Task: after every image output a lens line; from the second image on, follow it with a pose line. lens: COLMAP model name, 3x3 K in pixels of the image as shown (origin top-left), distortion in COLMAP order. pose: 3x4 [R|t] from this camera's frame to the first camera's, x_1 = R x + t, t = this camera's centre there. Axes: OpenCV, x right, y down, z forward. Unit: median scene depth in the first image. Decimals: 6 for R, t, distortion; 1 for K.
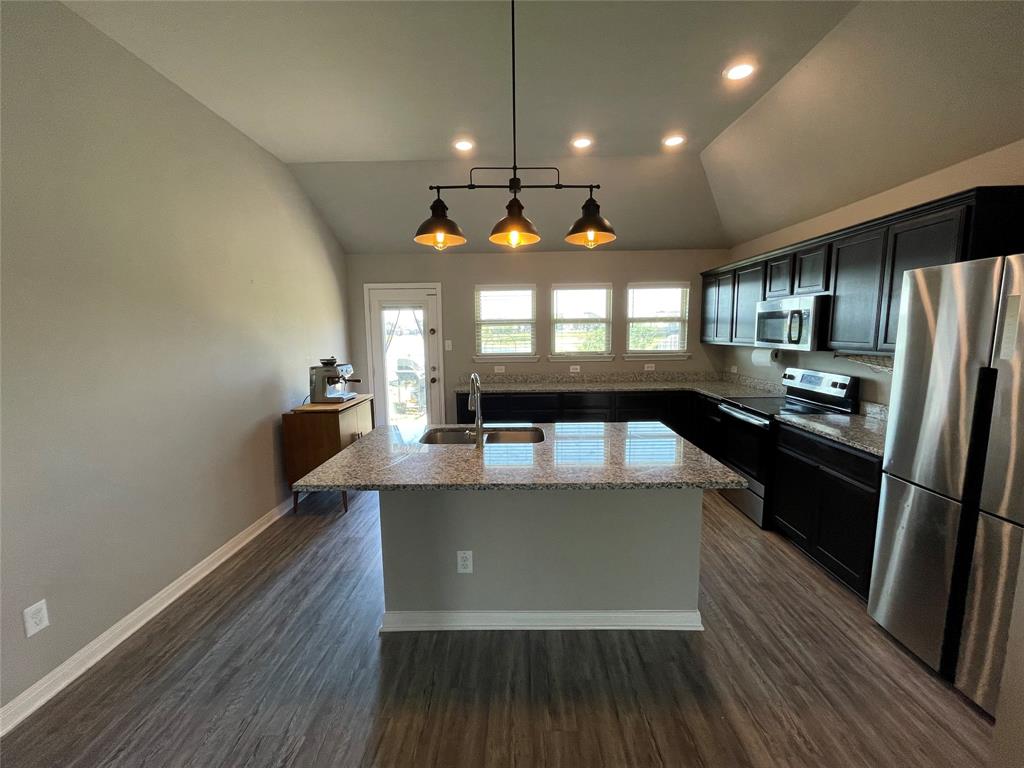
lens RADIAL K [[412.6, 0, 512.0], [0, 412.6, 384.0], [0, 0, 1]] dist [-0.001313, -0.000256]
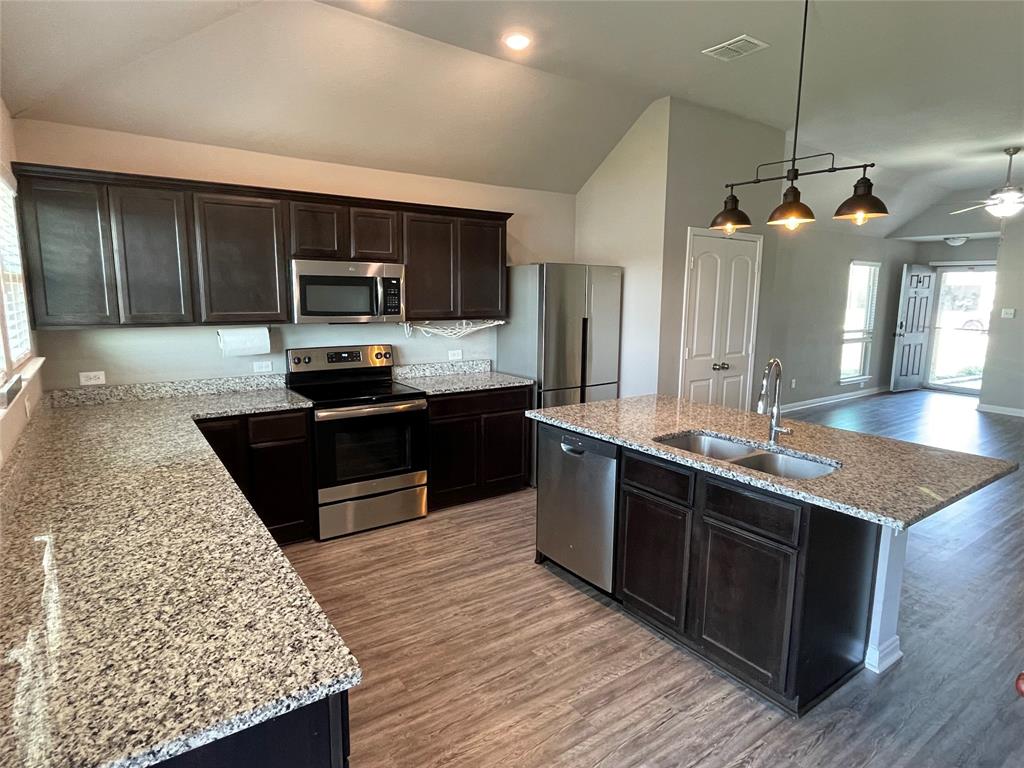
lens RADIAL K [[574.6, 0, 510.0], [0, 574.6, 381.2], [0, 0, 1]] dist [-0.003033, -0.001772]
pose [[-0.587686, -0.120562, 0.800056, -0.422572], [0.101089, 0.970146, 0.220449, -0.176354], [-0.802749, 0.210432, -0.557954, 1.282567]]
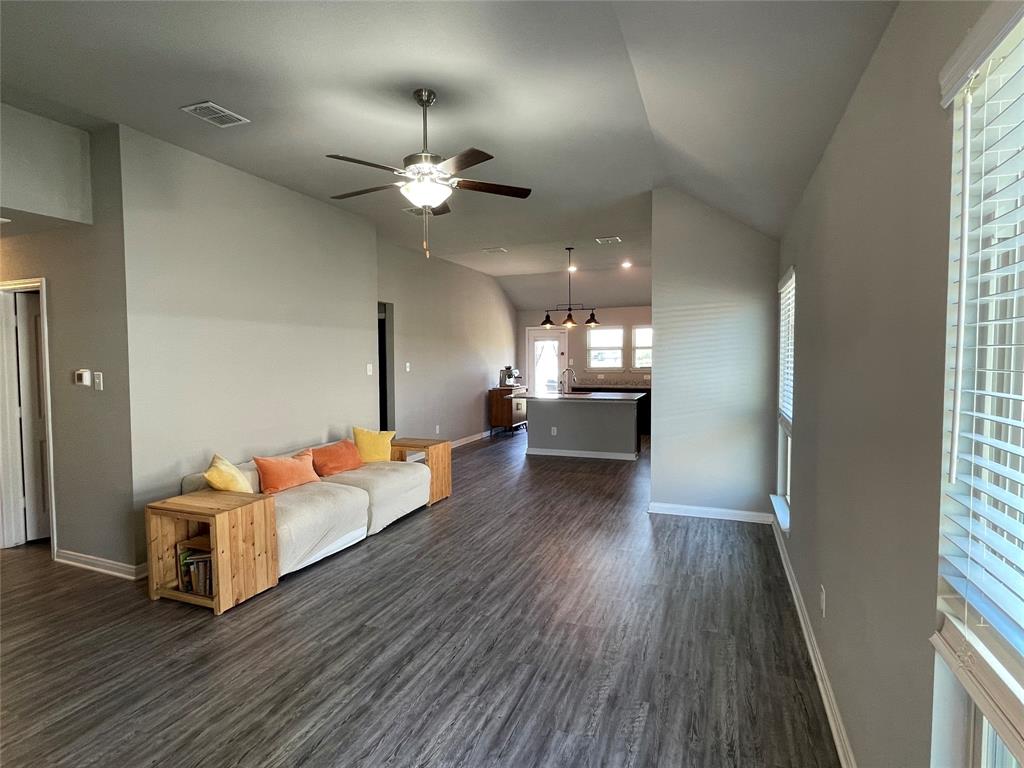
lens RADIAL K [[523.9, 0, 509.5], [0, 523.9, 383.0], [0, 0, 1]] dist [-0.001066, -0.000593]
pose [[0.932665, 0.023741, -0.359962, 0.535632], [-0.051100, 0.996465, -0.066680, 0.205461], [0.357107, 0.080584, 0.930581, -1.508191]]
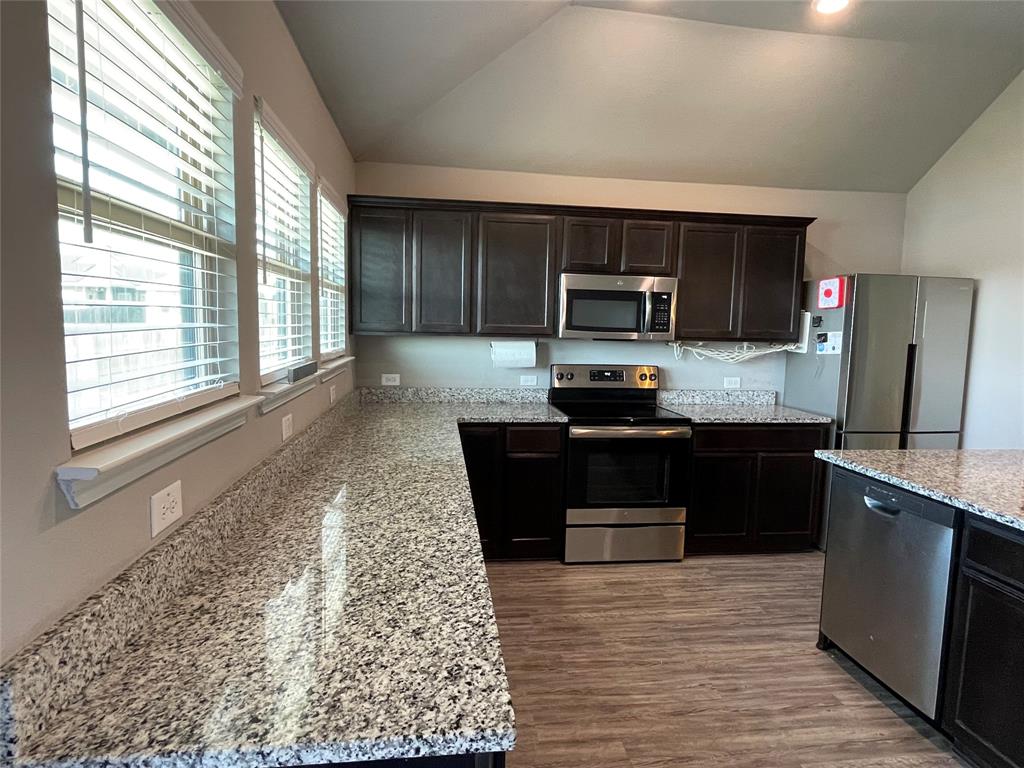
lens RADIAL K [[574.6, 0, 510.0], [0, 574.6, 381.2], [0, 0, 1]] dist [-0.003033, -0.001772]
pose [[-0.143151, -0.091411, 0.985470, -0.365416], [0.106683, 0.988499, 0.107188, -0.132946], [-0.983934, 0.120477, -0.131753, 1.229345]]
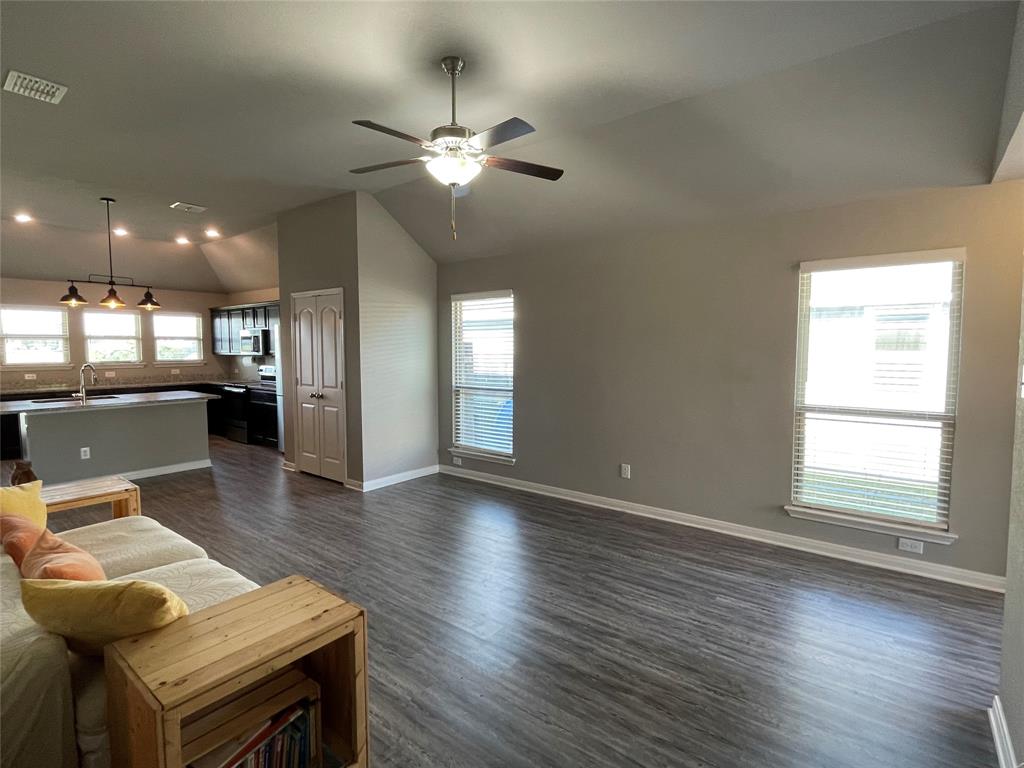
lens RADIAL K [[509.4, 0, 505.4], [0, 509.4, 377.5], [0, 0, 1]] dist [0.005626, -0.000004]
pose [[0.615255, -0.035853, 0.787513, -0.475801], [0.095882, 0.994952, -0.029612, 0.191628], [-0.782476, 0.093727, 0.615587, -1.306622]]
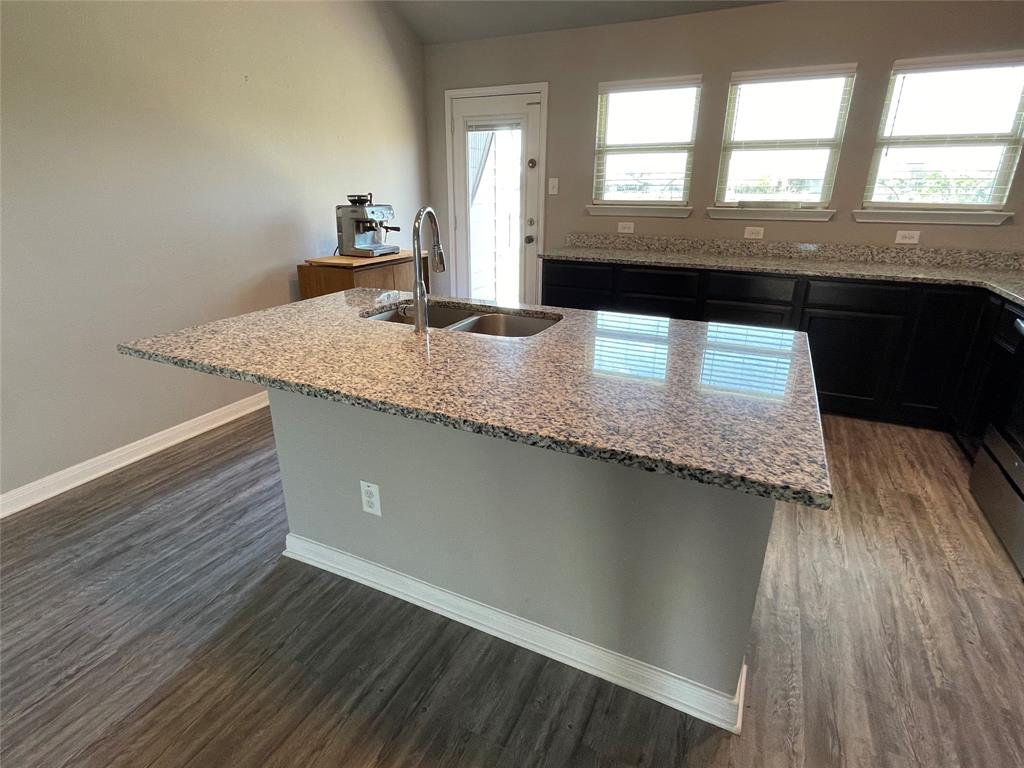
lens RADIAL K [[523.9, 0, 509.5], [0, 523.9, 383.0], [0, 0, 1]] dist [-0.001066, -0.000593]
pose [[0.907617, 0.162477, -0.387082, 0.221523], [-0.070040, 0.967749, 0.241983, 0.018875], [0.413915, -0.192517, 0.889725, 0.219241]]
